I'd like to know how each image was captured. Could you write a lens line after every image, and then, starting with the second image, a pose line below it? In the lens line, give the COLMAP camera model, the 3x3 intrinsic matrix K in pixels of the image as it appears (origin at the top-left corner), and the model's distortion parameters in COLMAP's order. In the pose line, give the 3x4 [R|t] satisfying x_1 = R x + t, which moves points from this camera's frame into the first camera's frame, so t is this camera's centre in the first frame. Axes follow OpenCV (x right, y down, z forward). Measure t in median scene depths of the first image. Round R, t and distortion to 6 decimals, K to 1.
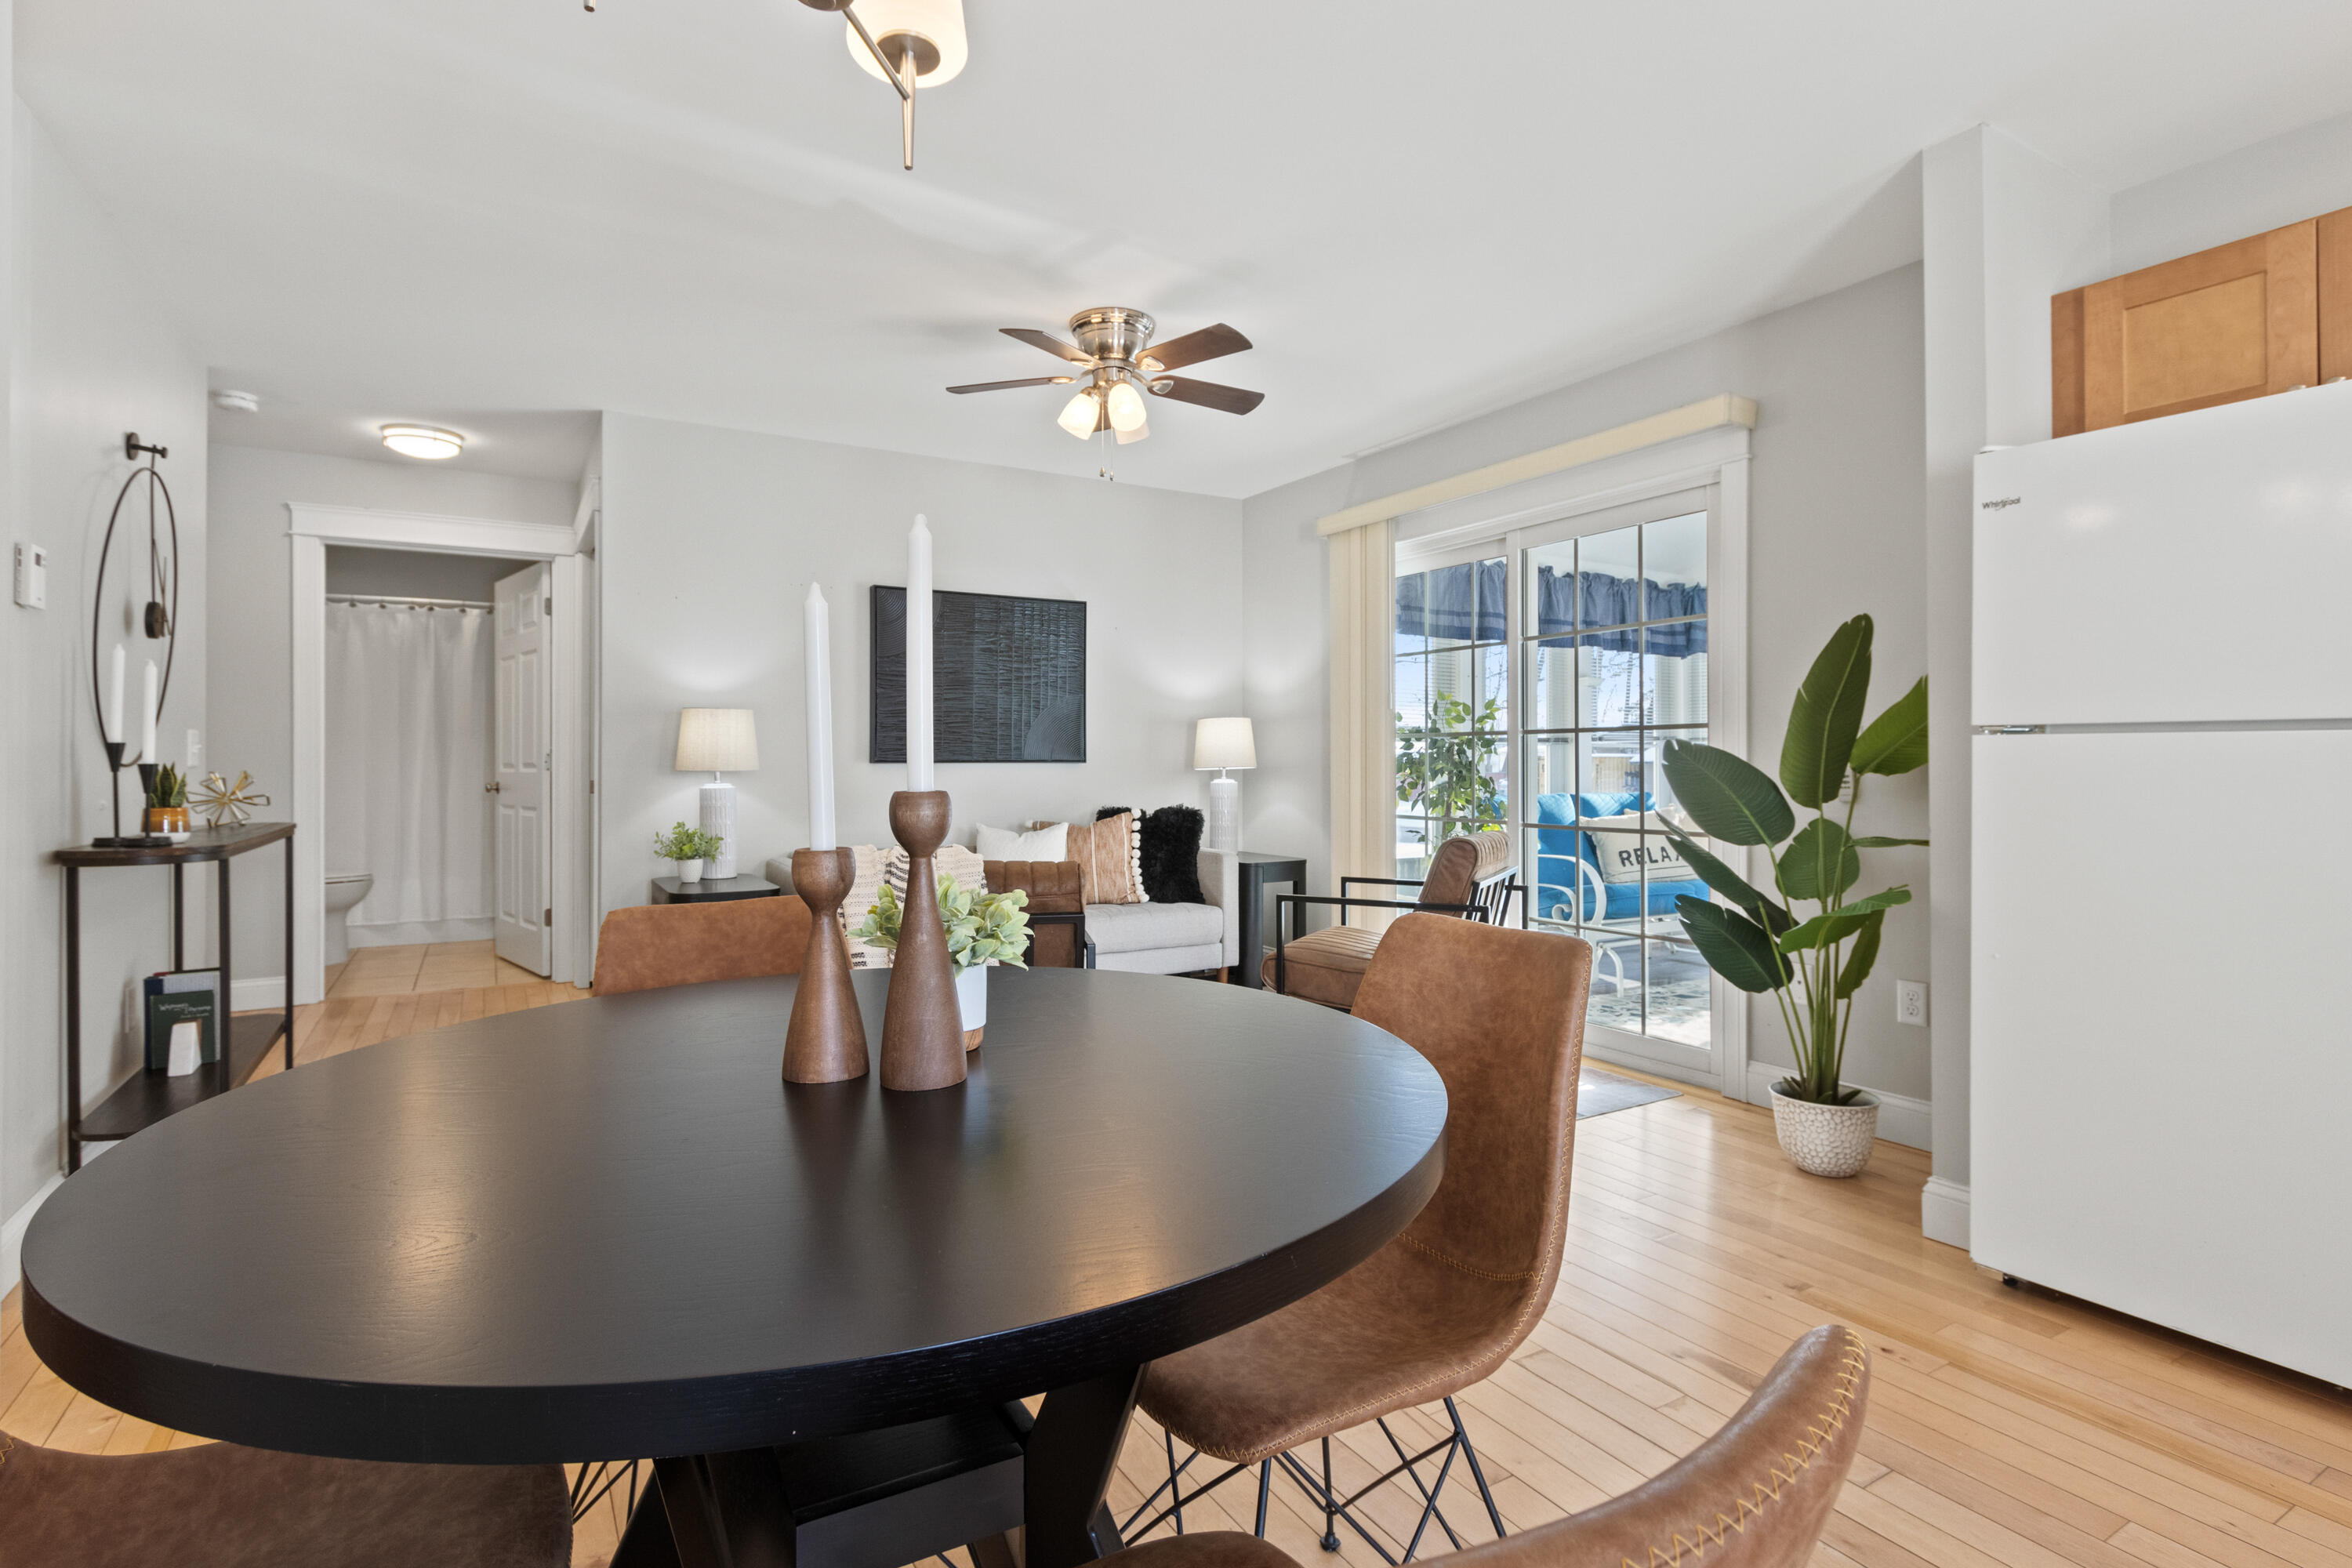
lens RADIAL K [[1136.3, 0, 1165.5], [0, 1136.3, 766.8], [0, 0, 1]] dist [-0.000166, 0.000149]
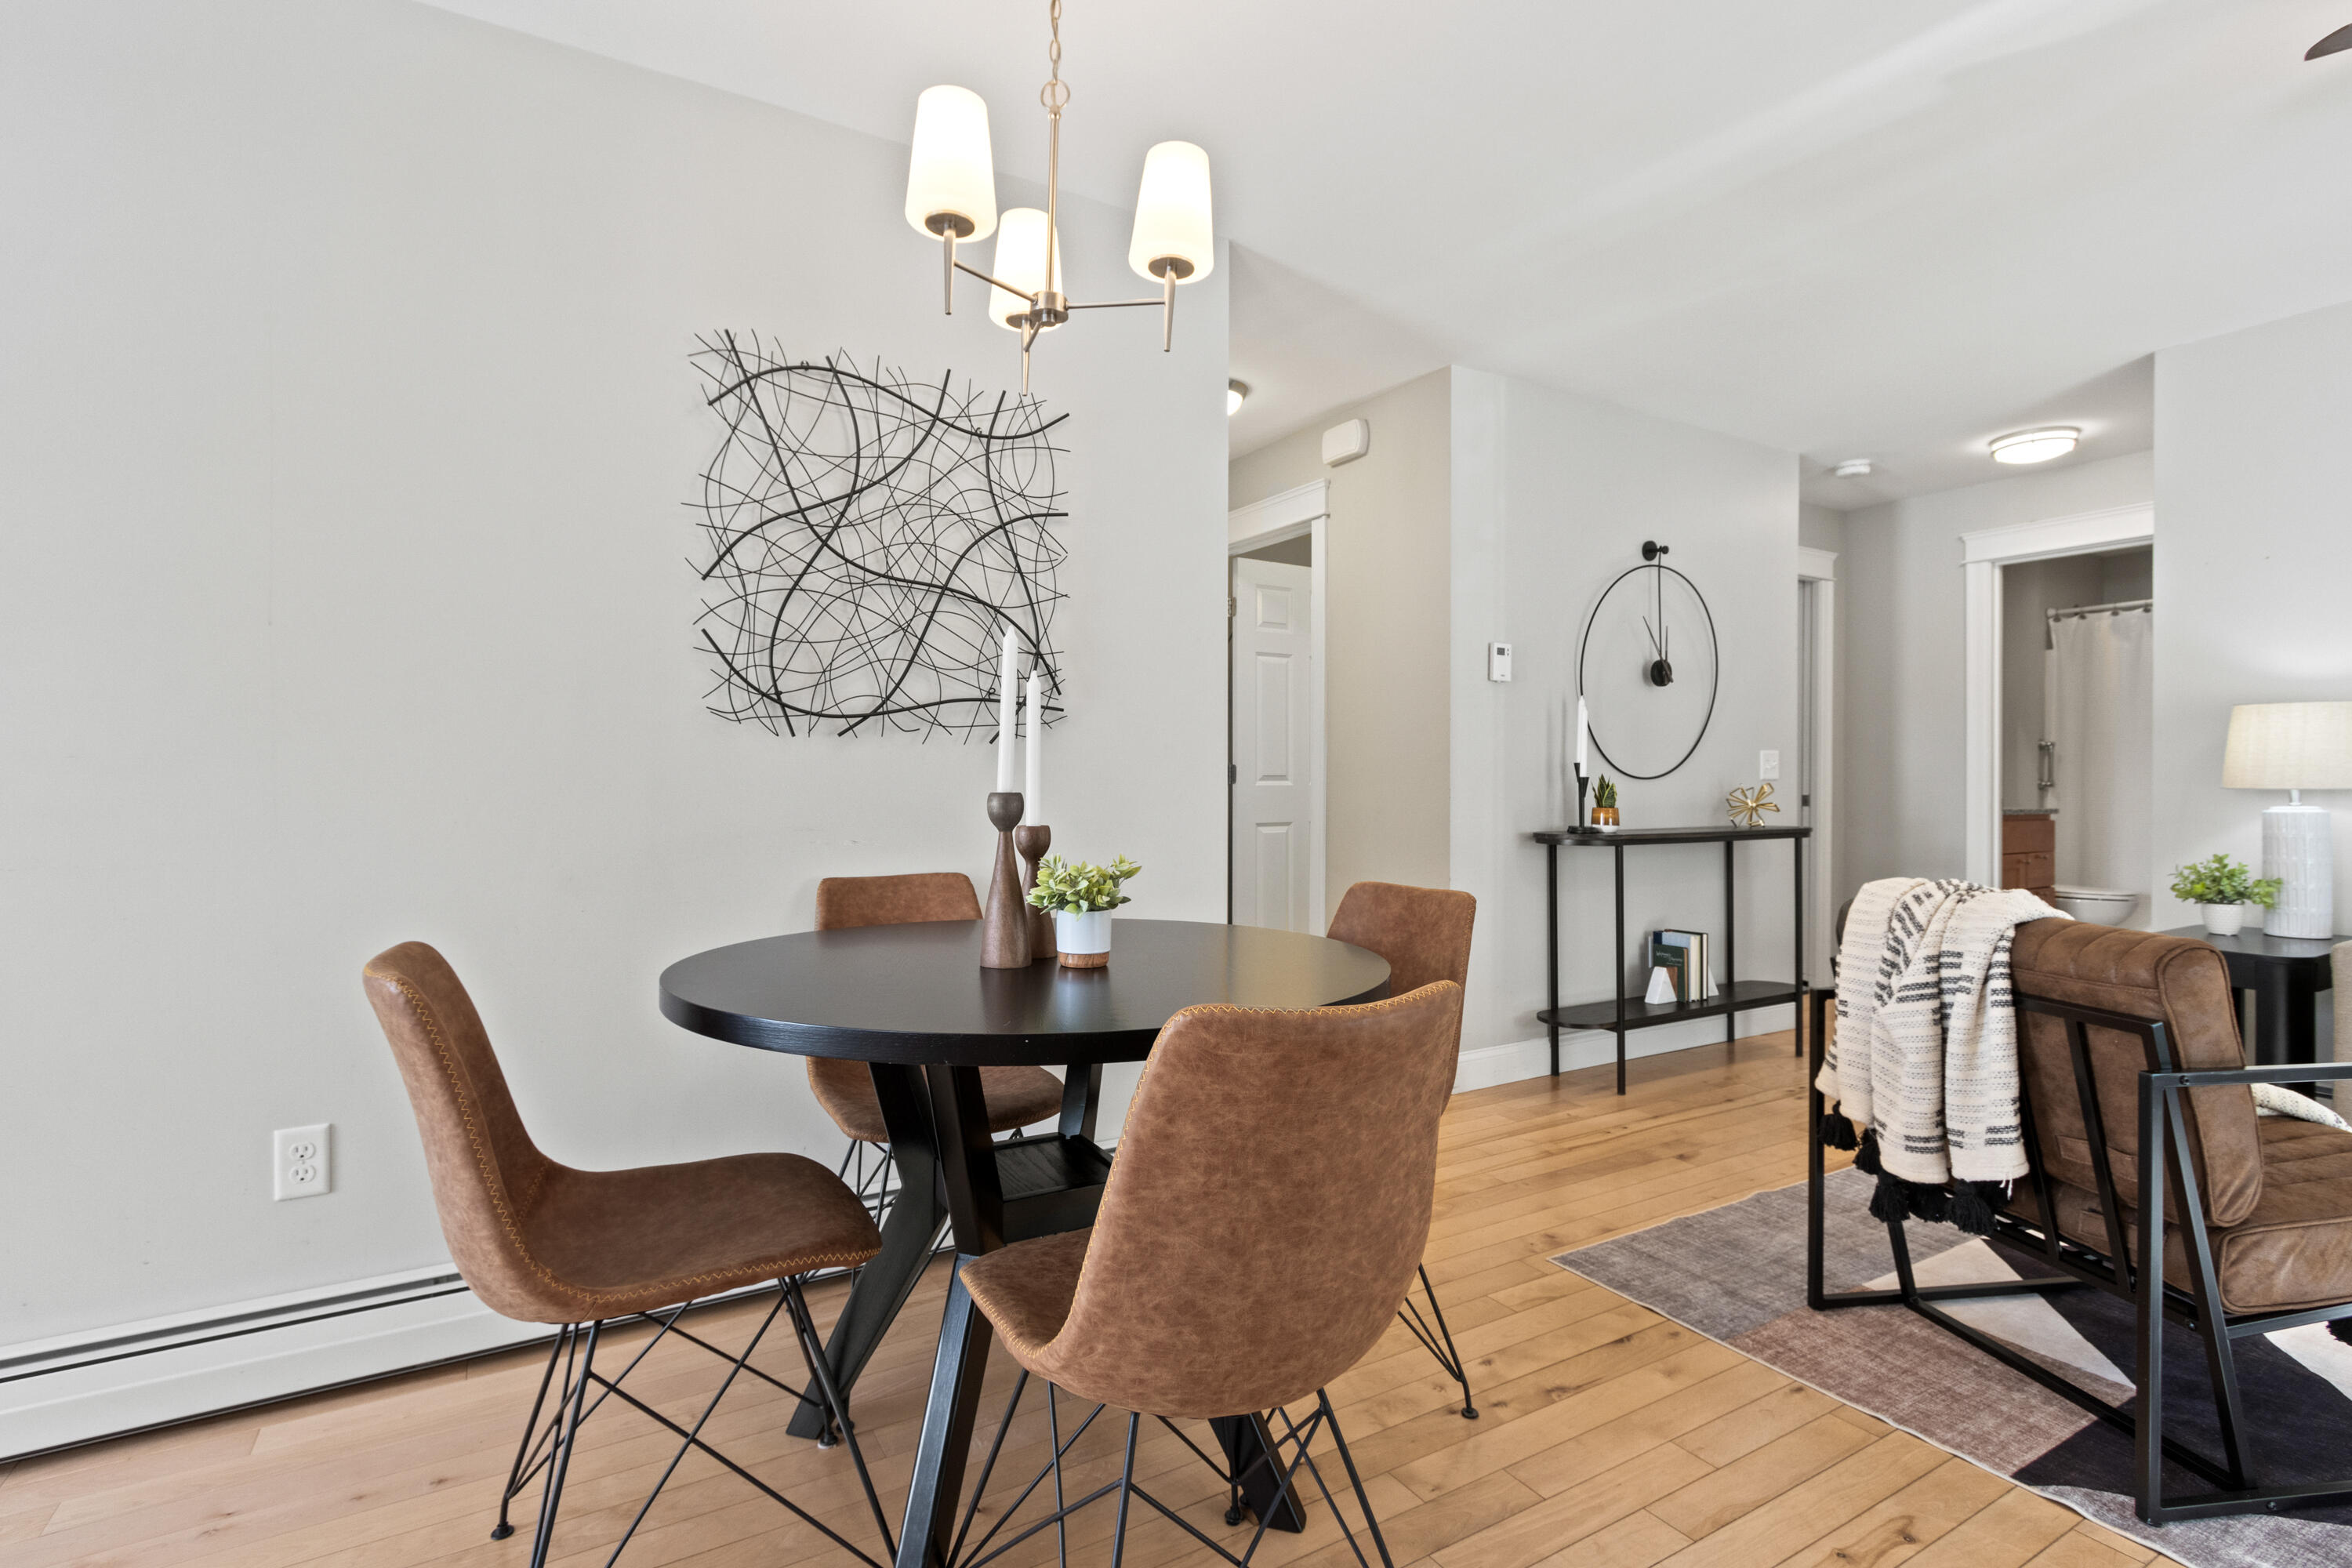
lens RADIAL K [[1103.1, 0, 1159.8], [0, 1103.1, 781.5], [0, 0, 1]] dist [0.013480, -0.005773]
pose [[-0.005735, 0.005355, -0.999969, 0.368191], [-0.005724, 0.999969, 0.005388, -0.000869], [0.999967, 0.005755, -0.005704, 0.323102]]
